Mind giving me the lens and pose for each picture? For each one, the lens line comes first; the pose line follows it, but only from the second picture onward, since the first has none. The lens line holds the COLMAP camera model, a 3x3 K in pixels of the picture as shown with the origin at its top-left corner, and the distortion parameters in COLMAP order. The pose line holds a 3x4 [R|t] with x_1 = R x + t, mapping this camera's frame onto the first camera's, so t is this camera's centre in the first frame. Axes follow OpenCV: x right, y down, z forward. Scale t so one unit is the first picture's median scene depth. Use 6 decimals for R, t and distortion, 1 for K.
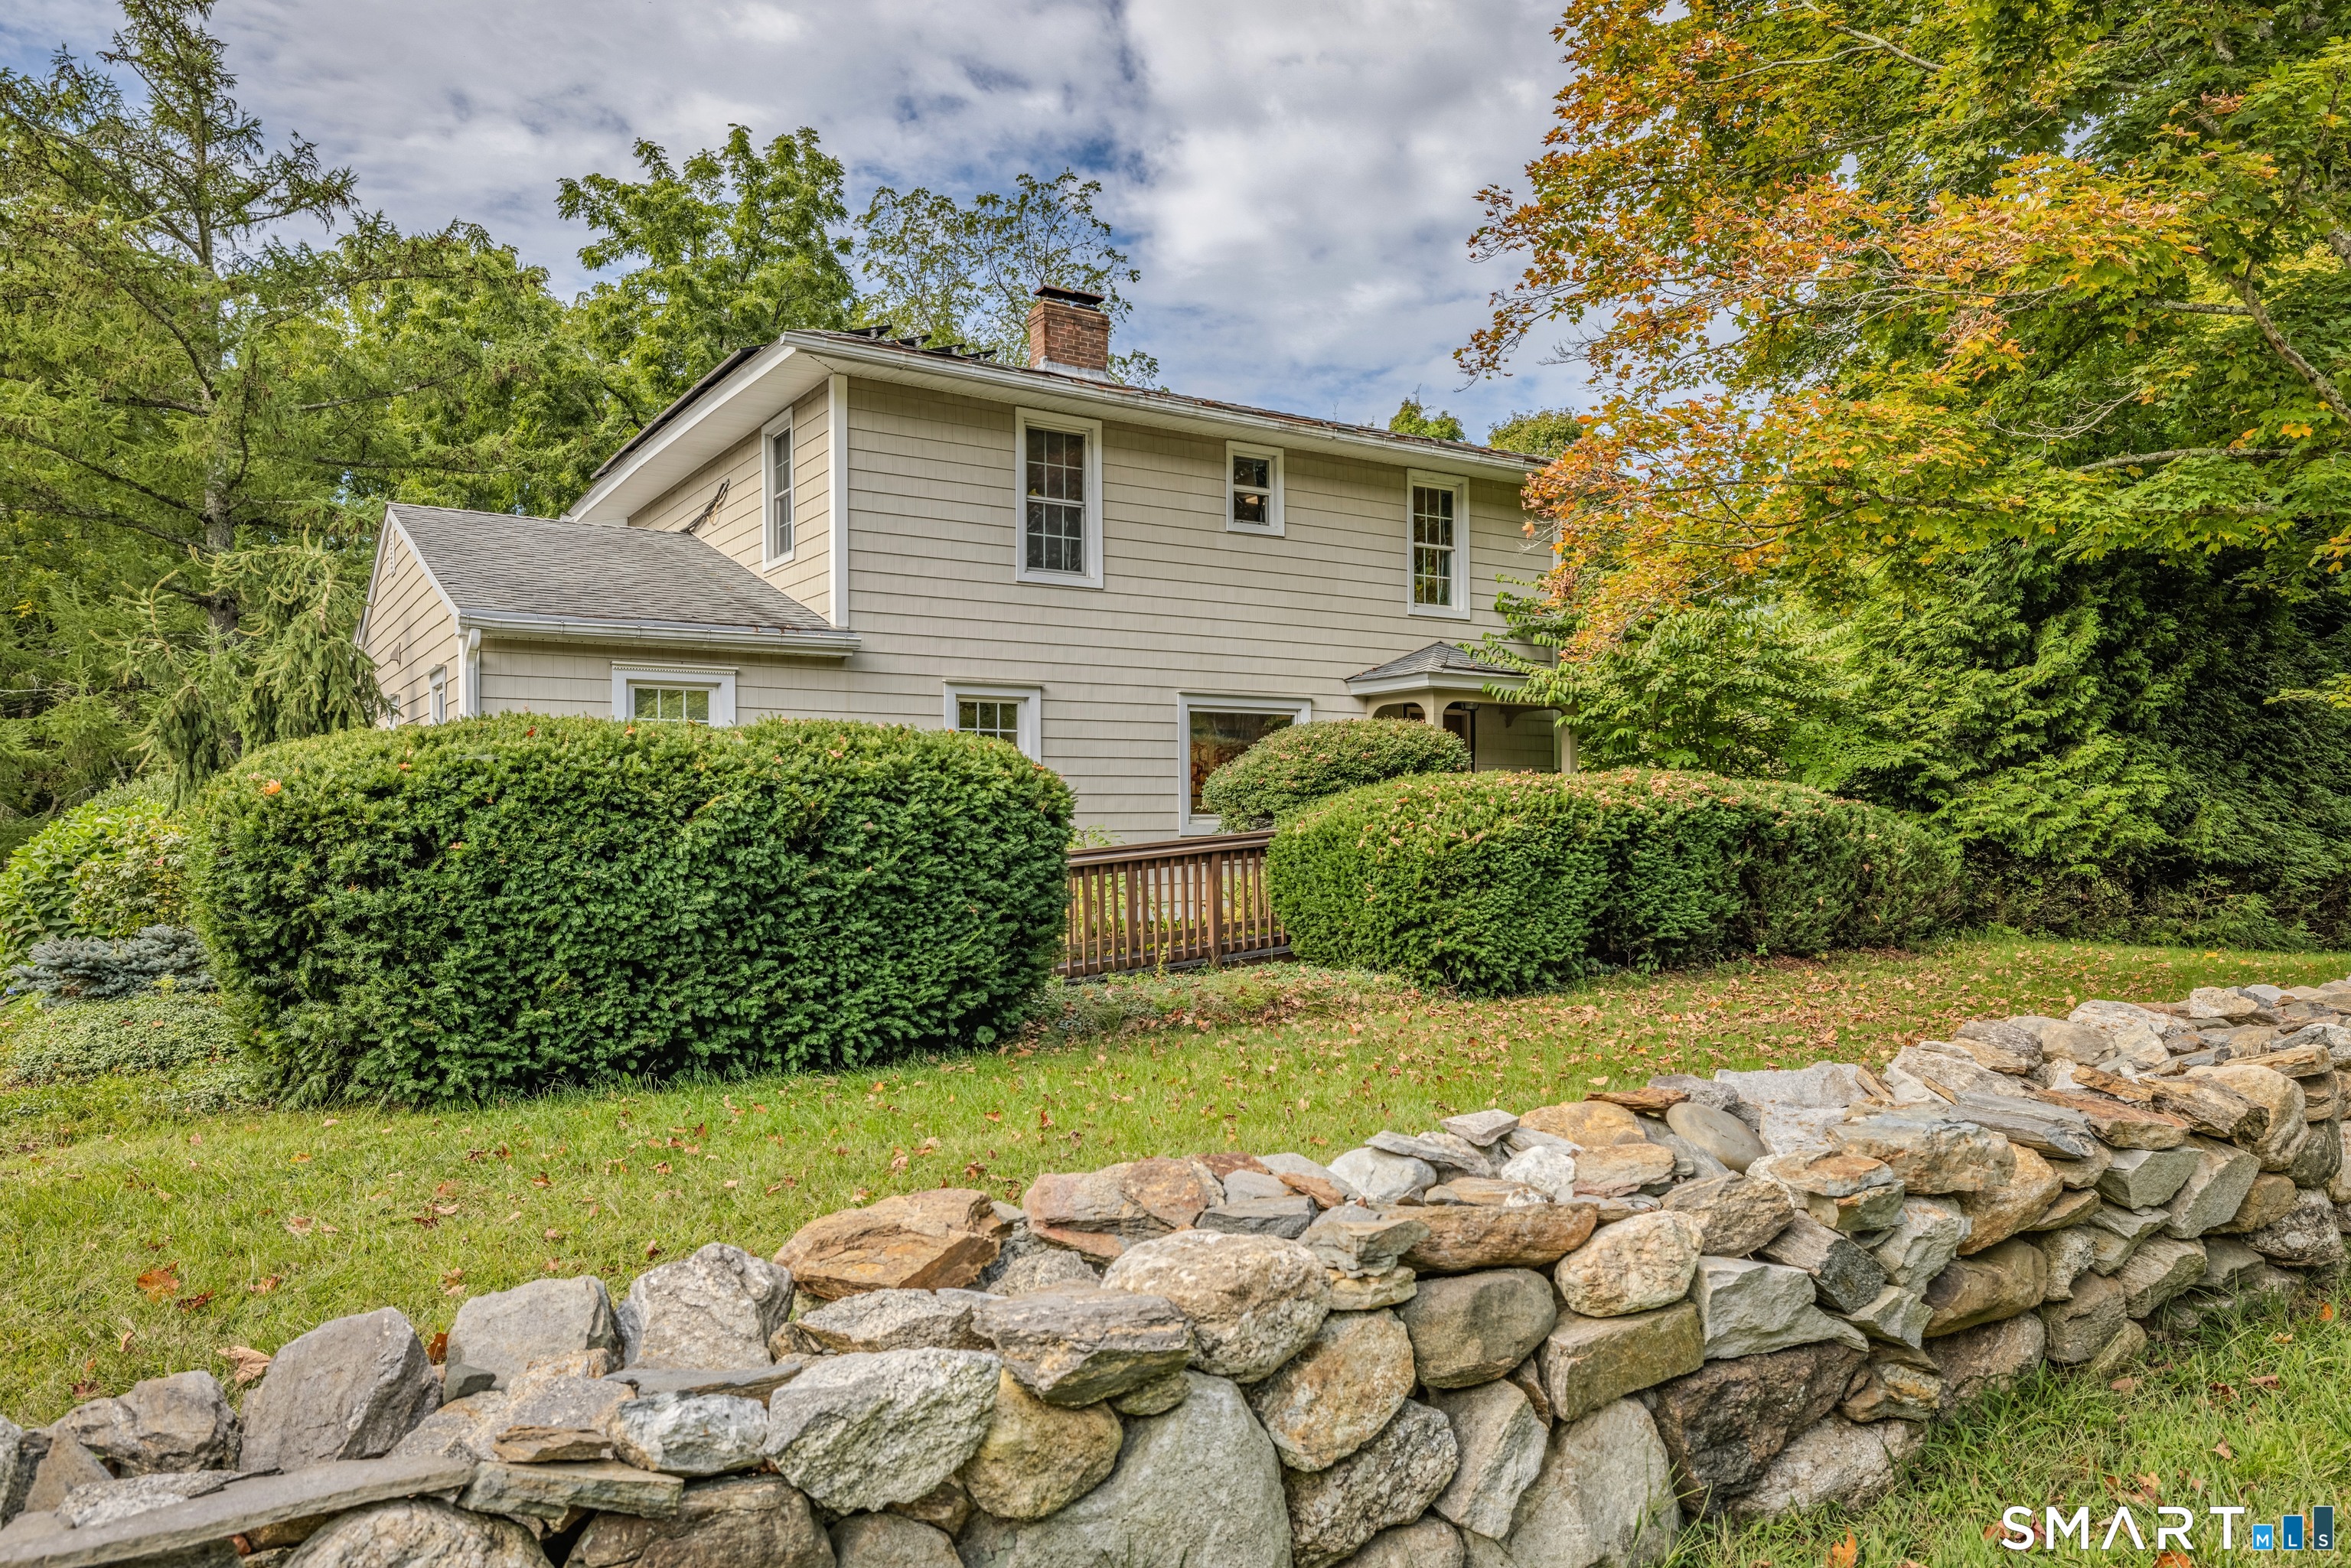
lens RADIAL K [[1510.2, 0, 1179.4], [0, 1510.2, 773.7], [0, 0, 1]] dist [-0.002659, 0.000209]
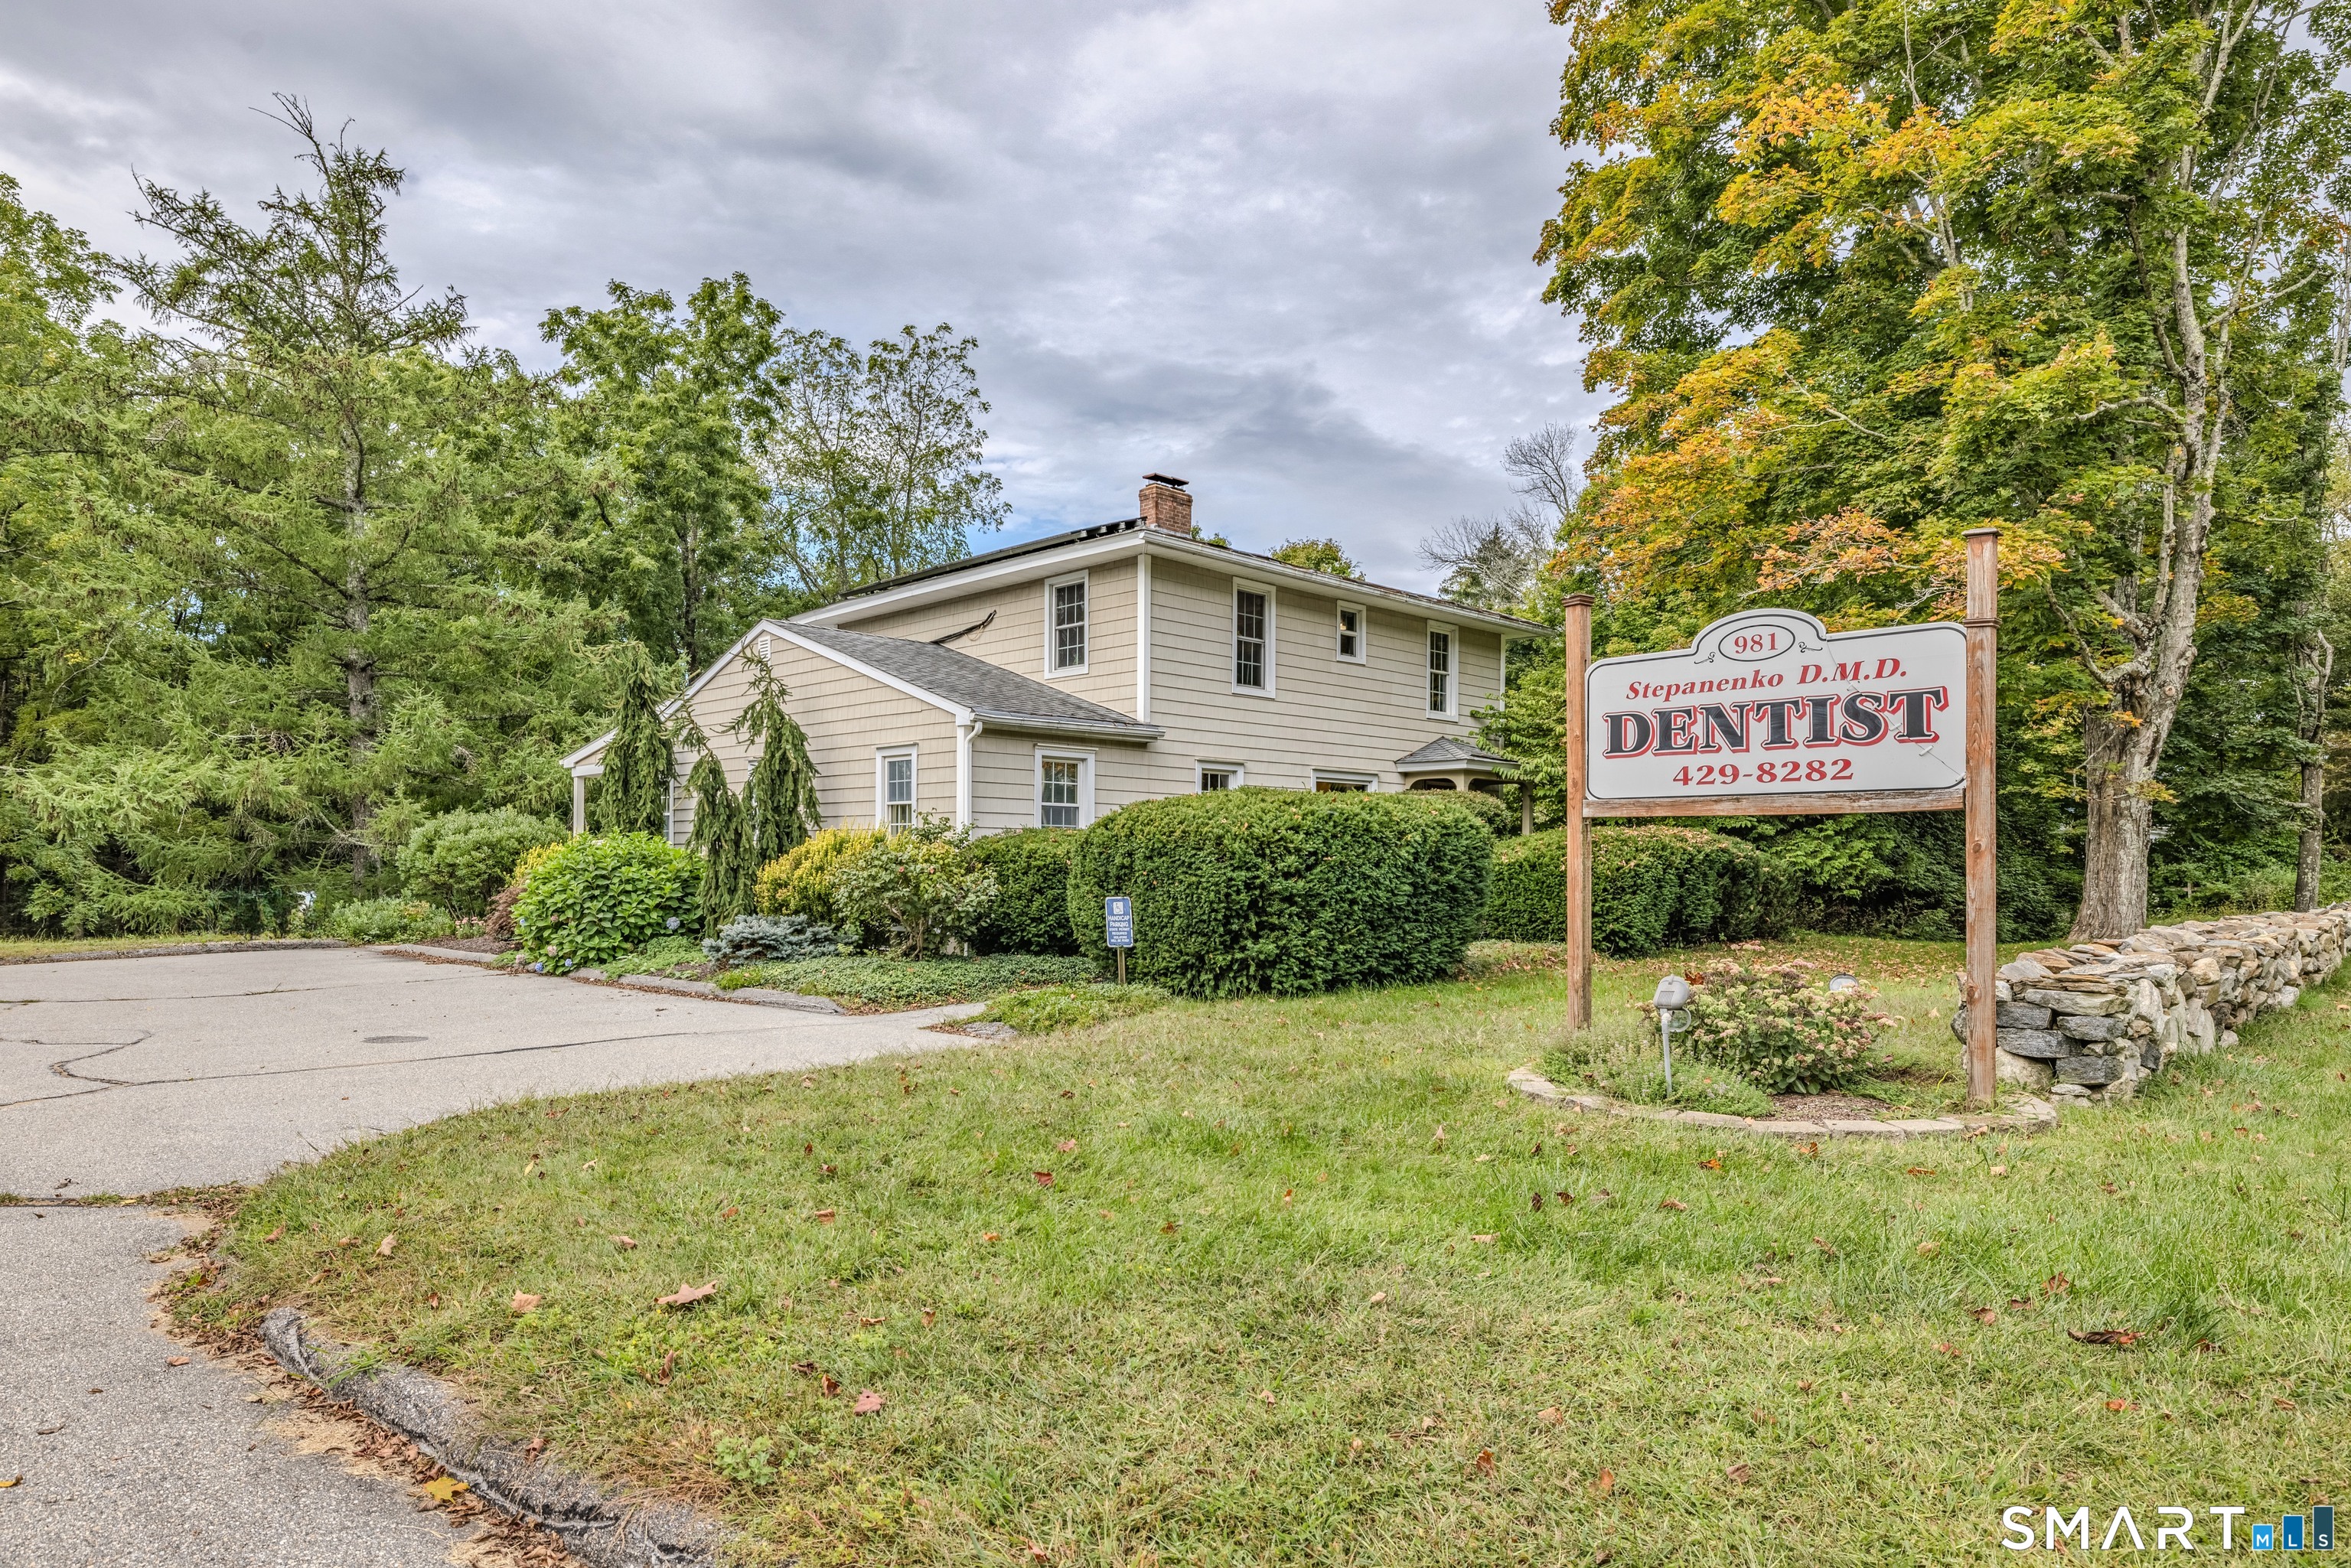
lens RADIAL K [[1254.2, 0, 1171.8], [0, 1254.2, 809.3], [0, 0, 1]] dist [-0.000747, 0.000303]
pose [[0.987026, 0.018828, 0.159454, -0.316292], [-0.017298, 0.999790, -0.010978, 0.002018], [-0.159627, 0.008078, 0.987144, -0.188215]]
